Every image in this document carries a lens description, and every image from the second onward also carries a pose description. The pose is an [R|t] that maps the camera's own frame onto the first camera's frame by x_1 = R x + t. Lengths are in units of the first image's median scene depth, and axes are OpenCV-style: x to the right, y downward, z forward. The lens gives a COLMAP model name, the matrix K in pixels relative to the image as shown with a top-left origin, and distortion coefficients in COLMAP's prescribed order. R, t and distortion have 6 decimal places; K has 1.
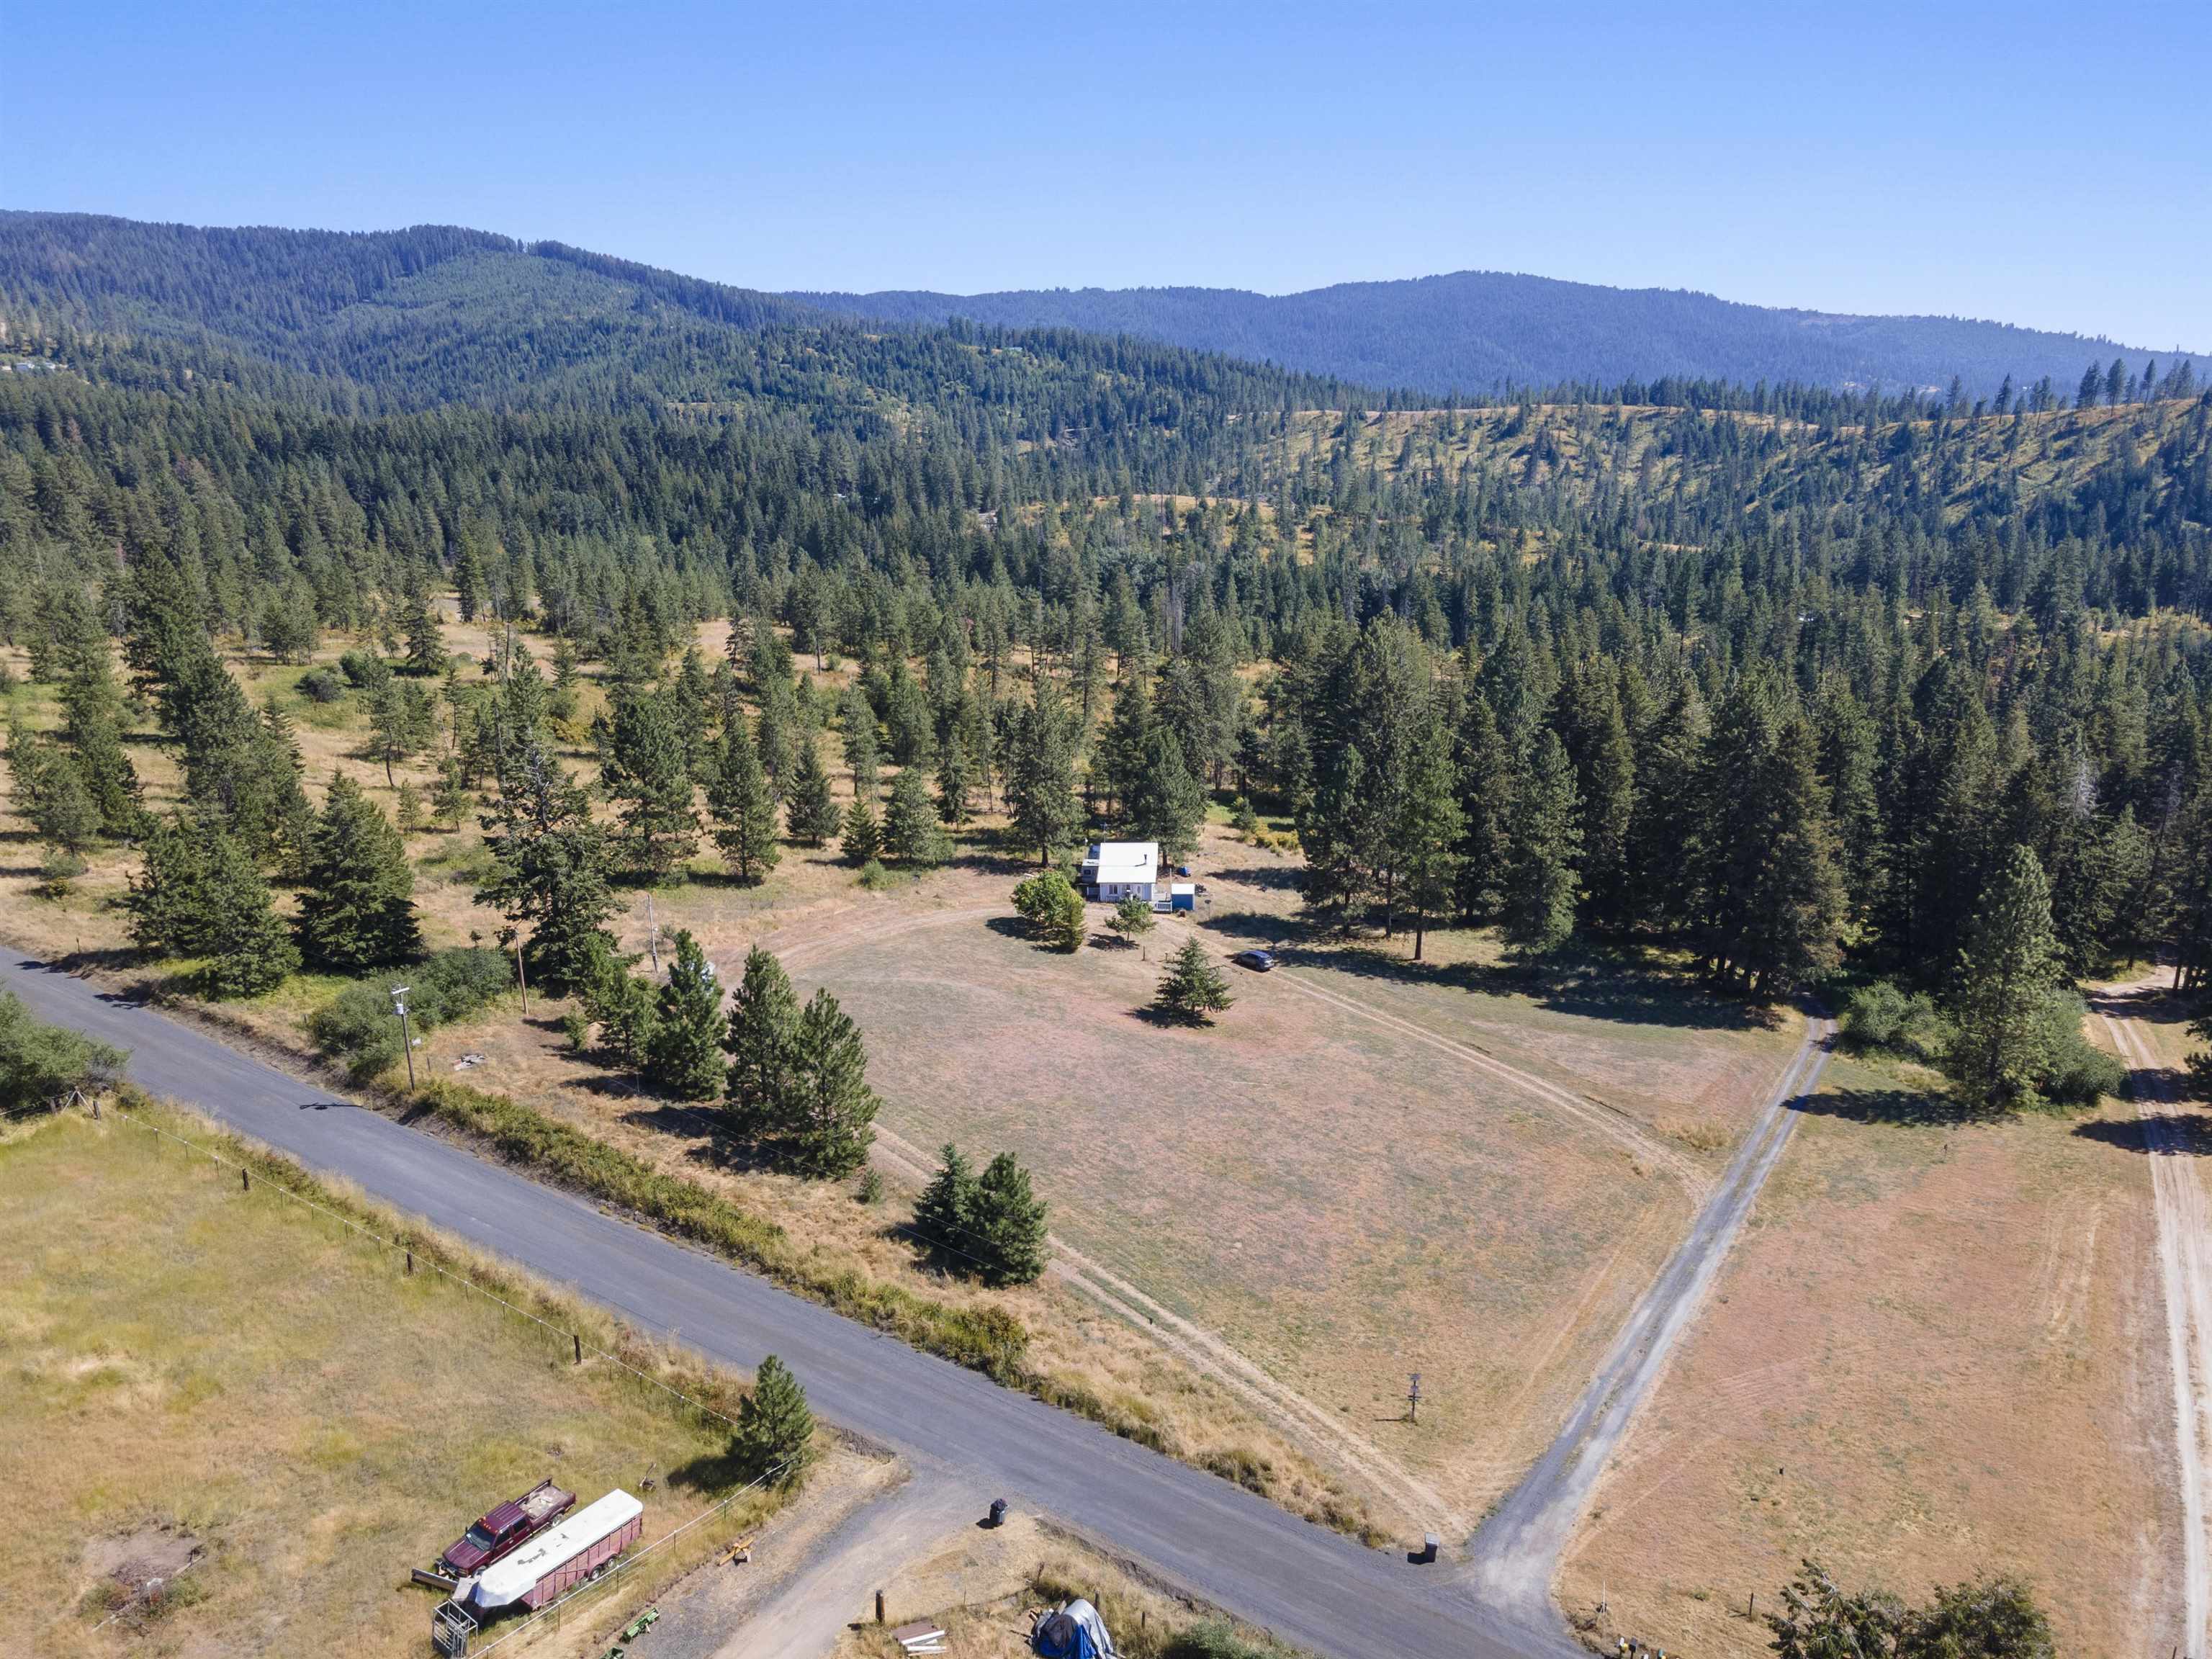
lens RADIAL K [[1714.1, 0, 1106.0], [0, 1714.1, 829.5], [0, 0, 1]] dist [0.009261, 0.073683]
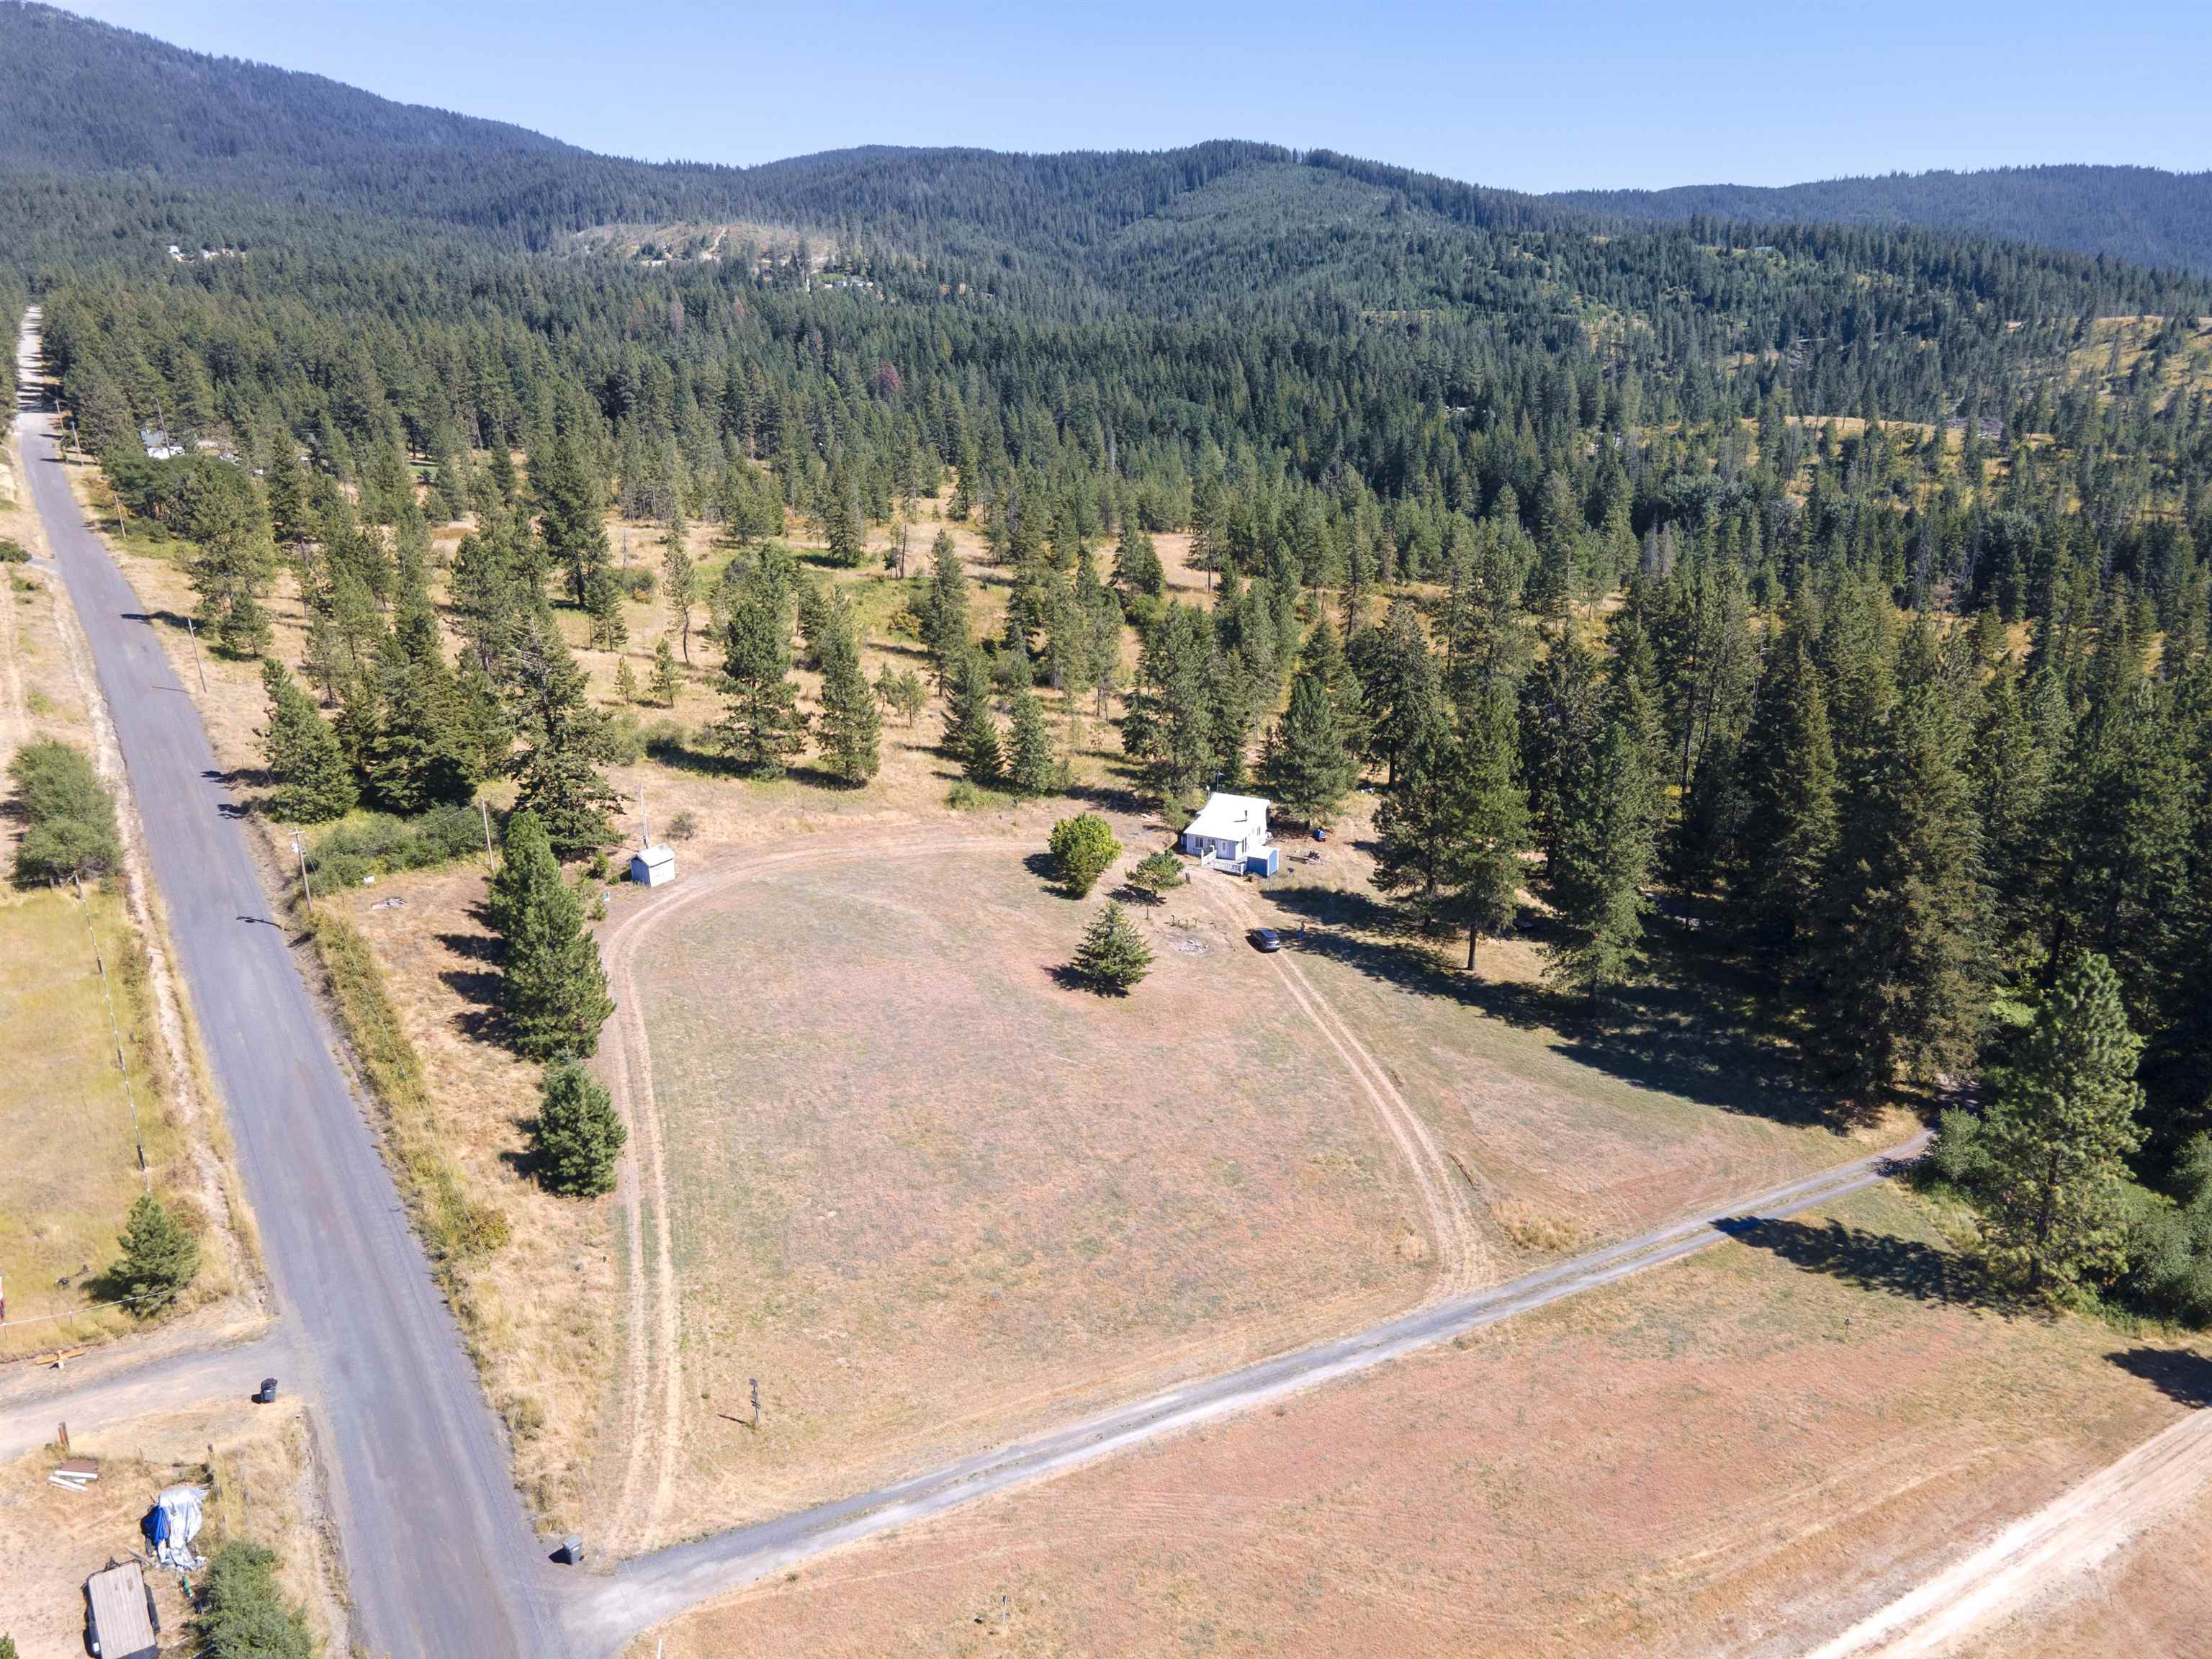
lens RADIAL K [[1714.1, 0, 1106.0], [0, 1714.1, 829.5], [0, 0, 1]] dist [0.009261, 0.073683]
pose [[0.884603, 0.137844, -0.445507, 0.101635], [-0.114930, 0.990291, 0.078199, -0.010745], [0.451960, -0.017972, 0.891857, 0.035470]]
